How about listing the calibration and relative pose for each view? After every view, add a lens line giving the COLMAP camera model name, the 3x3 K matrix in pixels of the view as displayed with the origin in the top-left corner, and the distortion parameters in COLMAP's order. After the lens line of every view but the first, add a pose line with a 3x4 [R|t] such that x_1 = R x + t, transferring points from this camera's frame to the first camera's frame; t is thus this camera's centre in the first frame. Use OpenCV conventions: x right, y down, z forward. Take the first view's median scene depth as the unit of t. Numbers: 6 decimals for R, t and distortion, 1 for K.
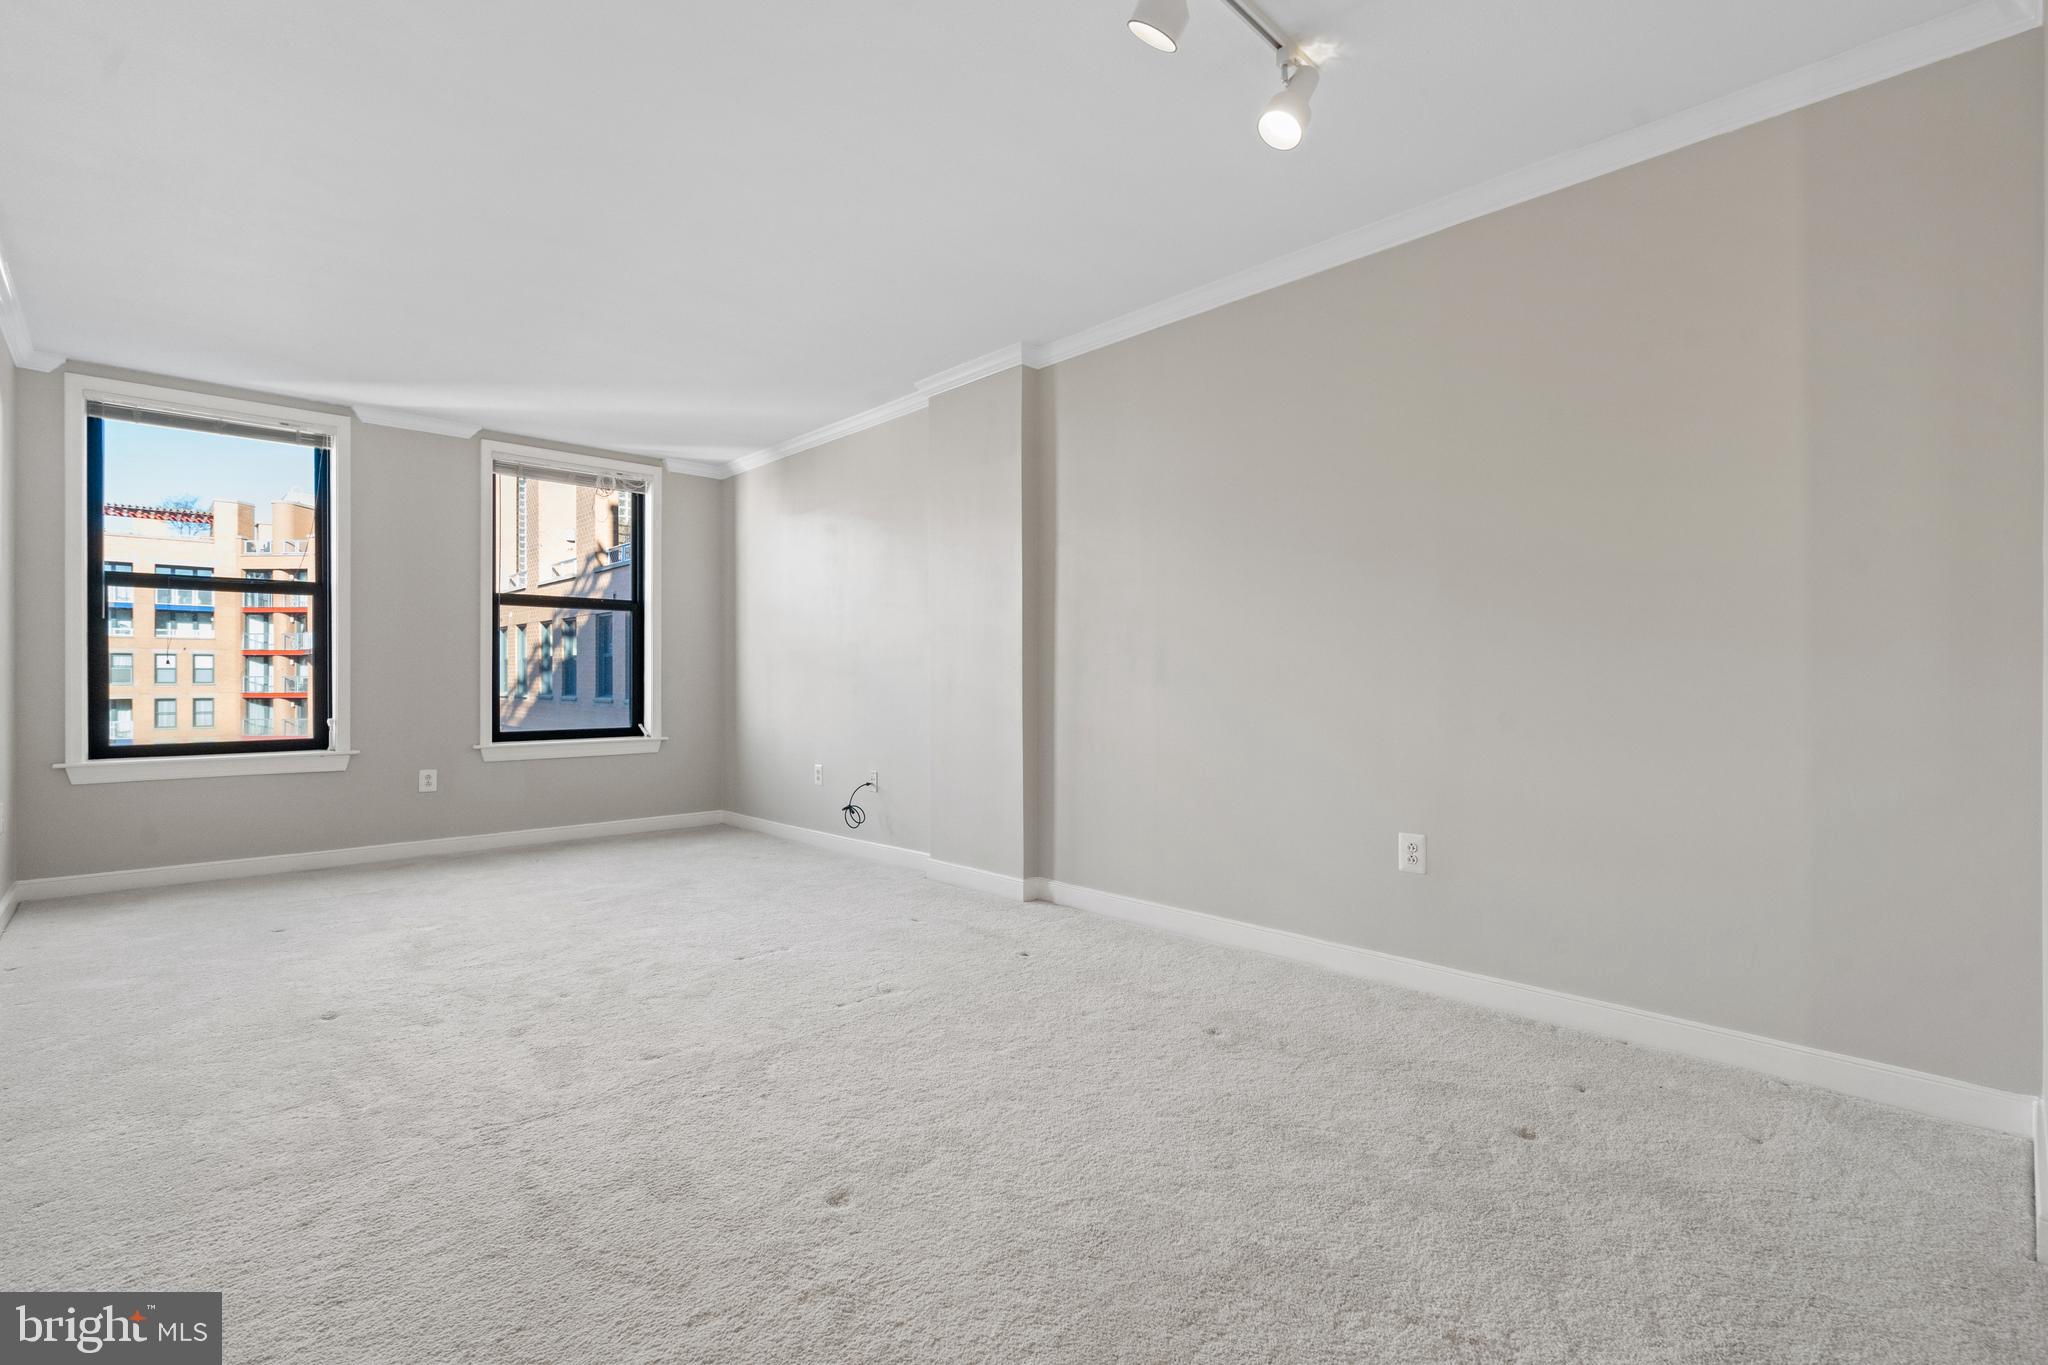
lens RADIAL K [[934.9, 0, 1027.2], [0, 934.9, 680.8], [0, 0, 1]] dist [-0.001866, 0.000941]
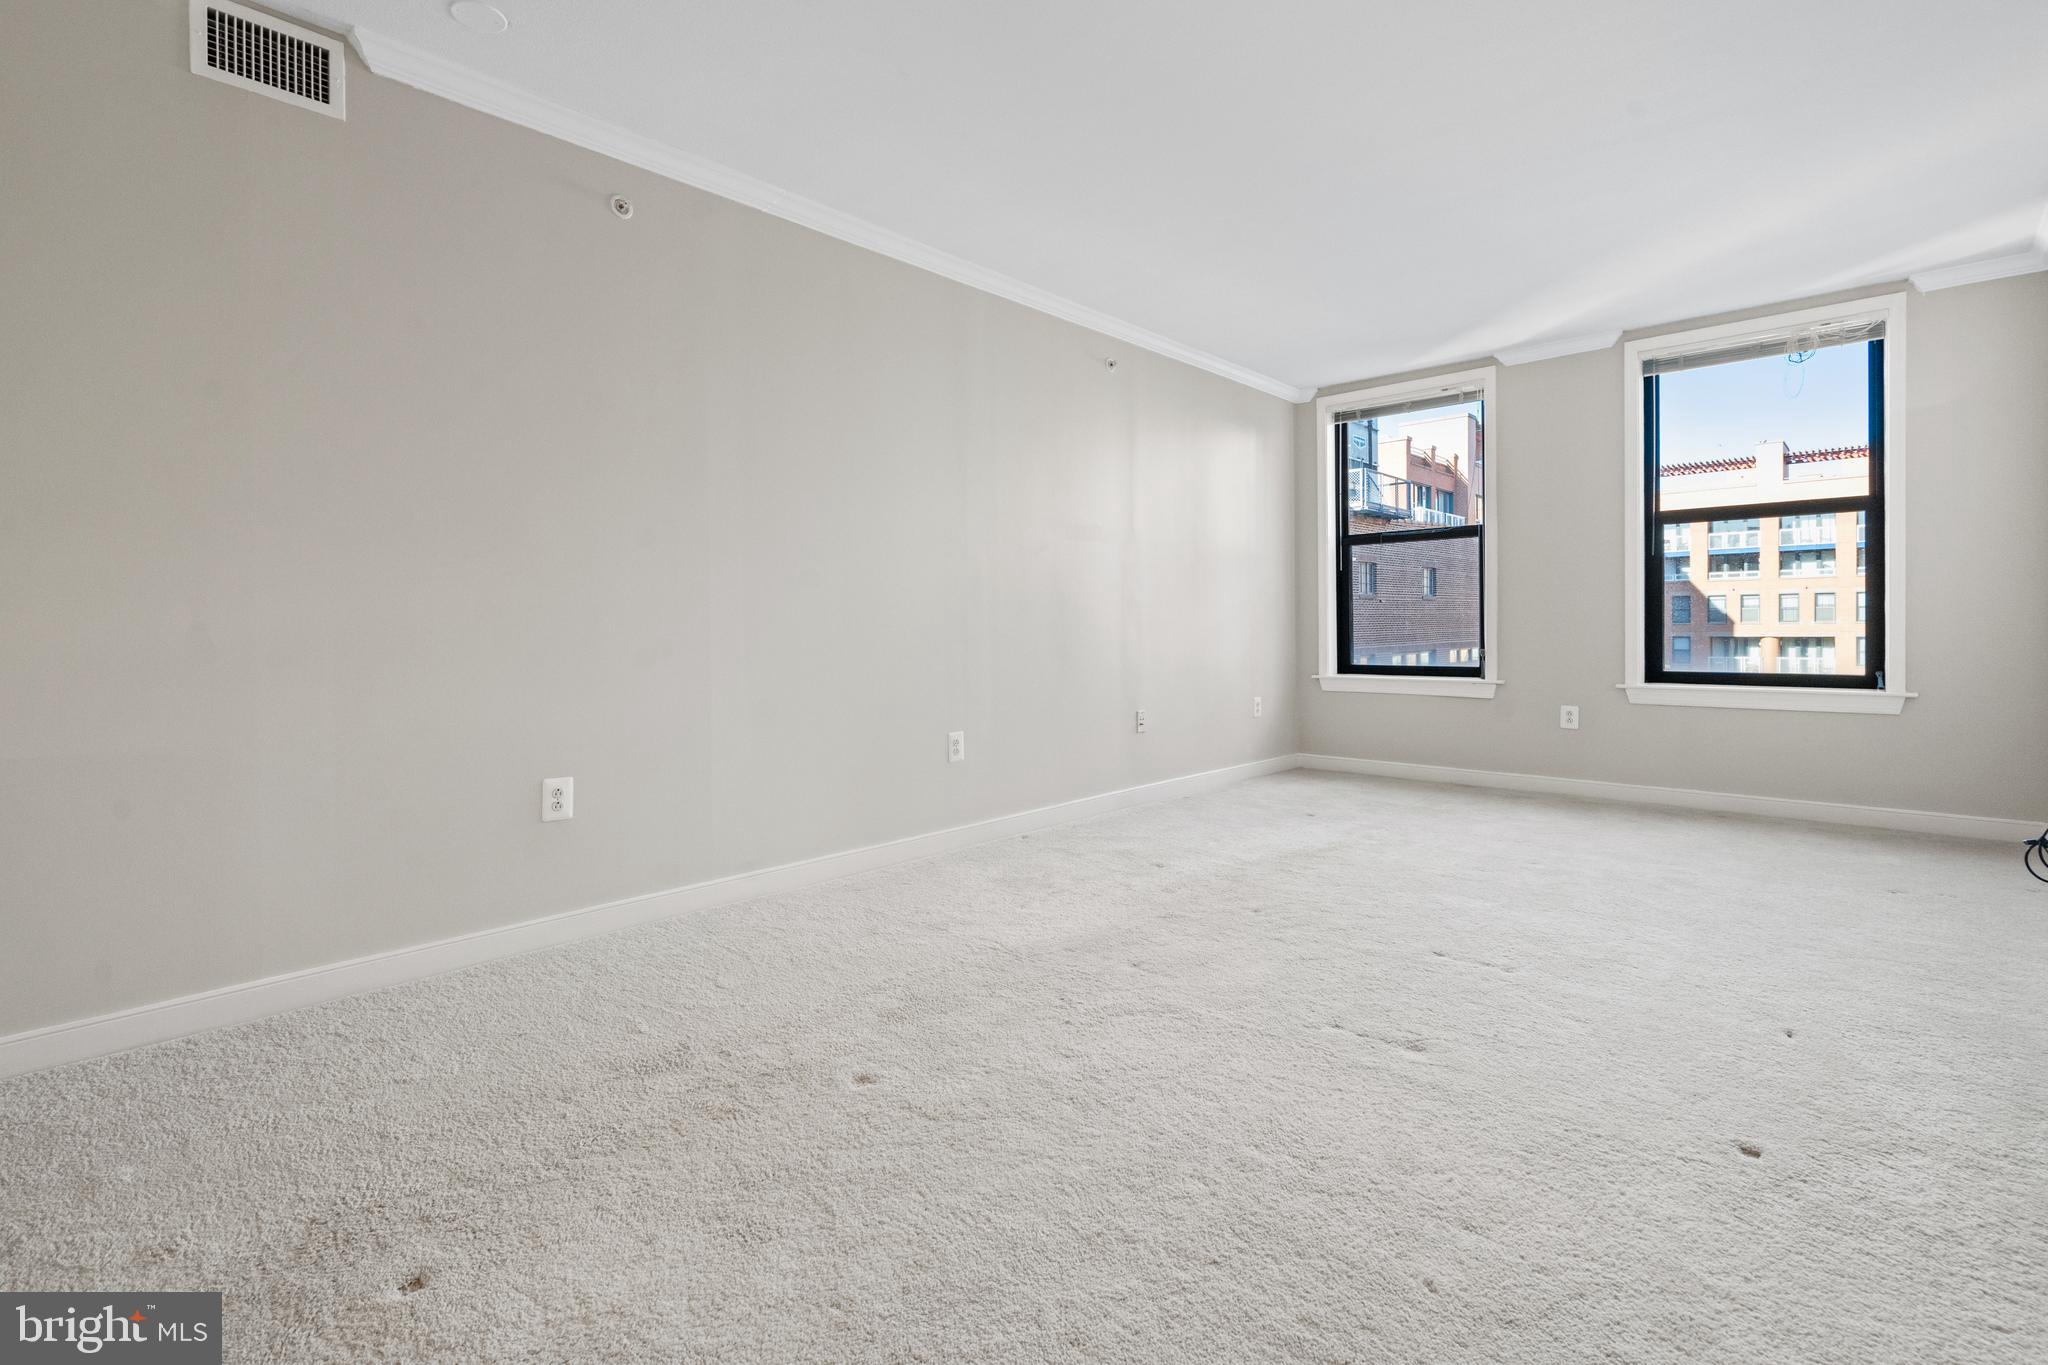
lens RADIAL K [[934.9, 0, 1000.3], [0, 934.9, 636.3], [0, 0, 1]] dist [-0.001866, 0.000941]
pose [[0.043574, 0.009551, -0.999005, 0.294477], [0.007646, 0.999922, 0.009894, 0.009493], [0.999021, -0.008070, 0.043498, 0.370793]]
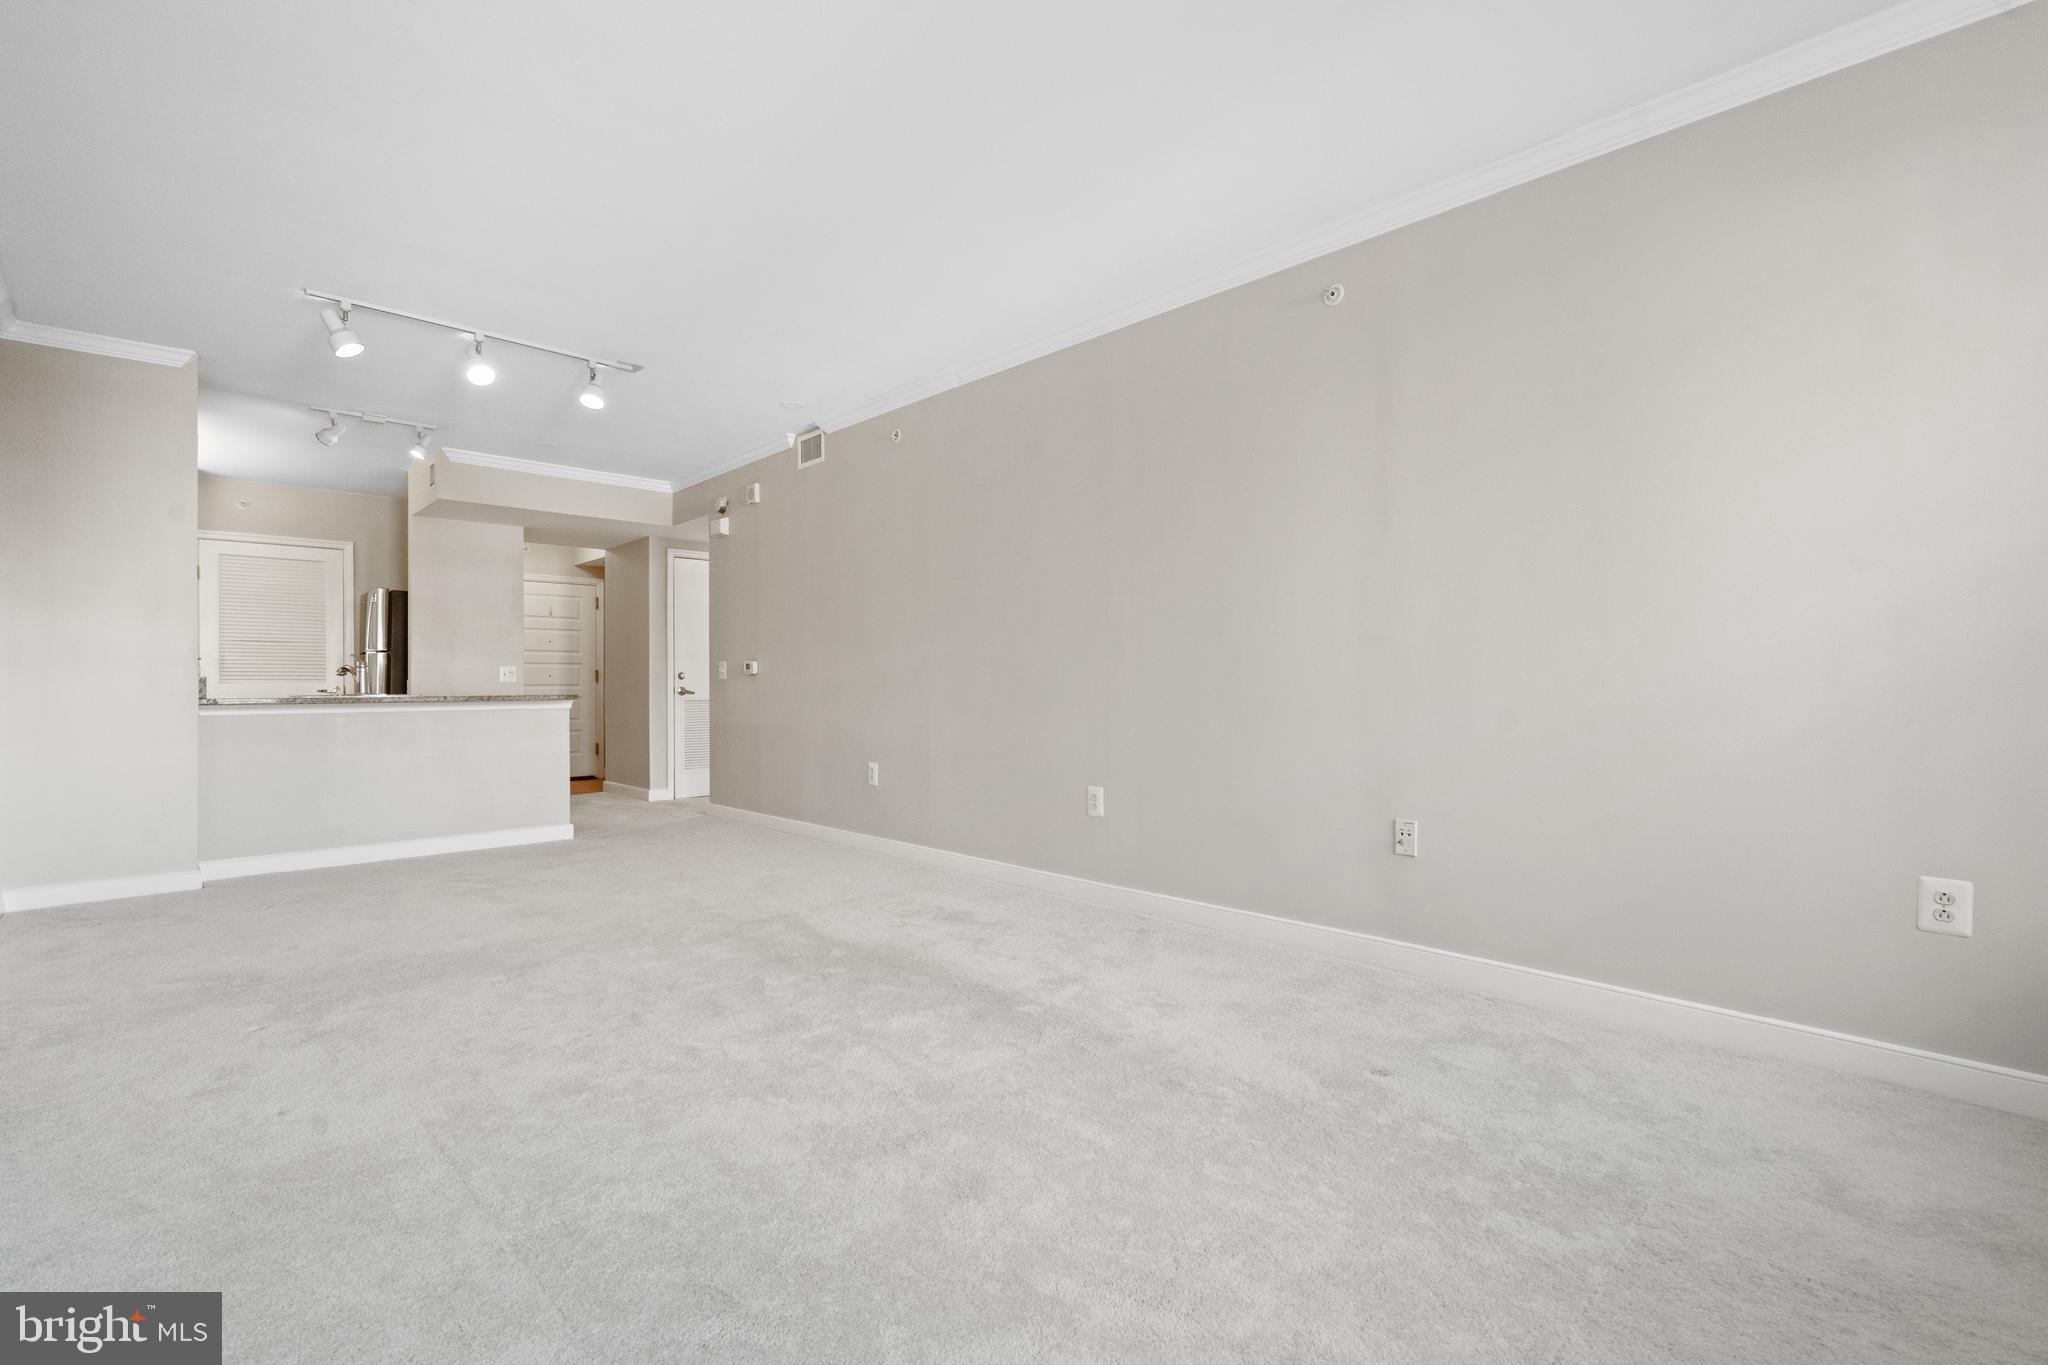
lens RADIAL K [[934.9, 0, 1022.7], [0, 934.9, 683.0], [0, 0, 1]] dist [-0.001866, 0.000941]
pose [[-0.999980, 0.004987, -0.003962, -0.392698], [0.004991, 0.999987, -0.000959, 0.010106], [0.003957, -0.000979, -0.999992, 1.117436]]
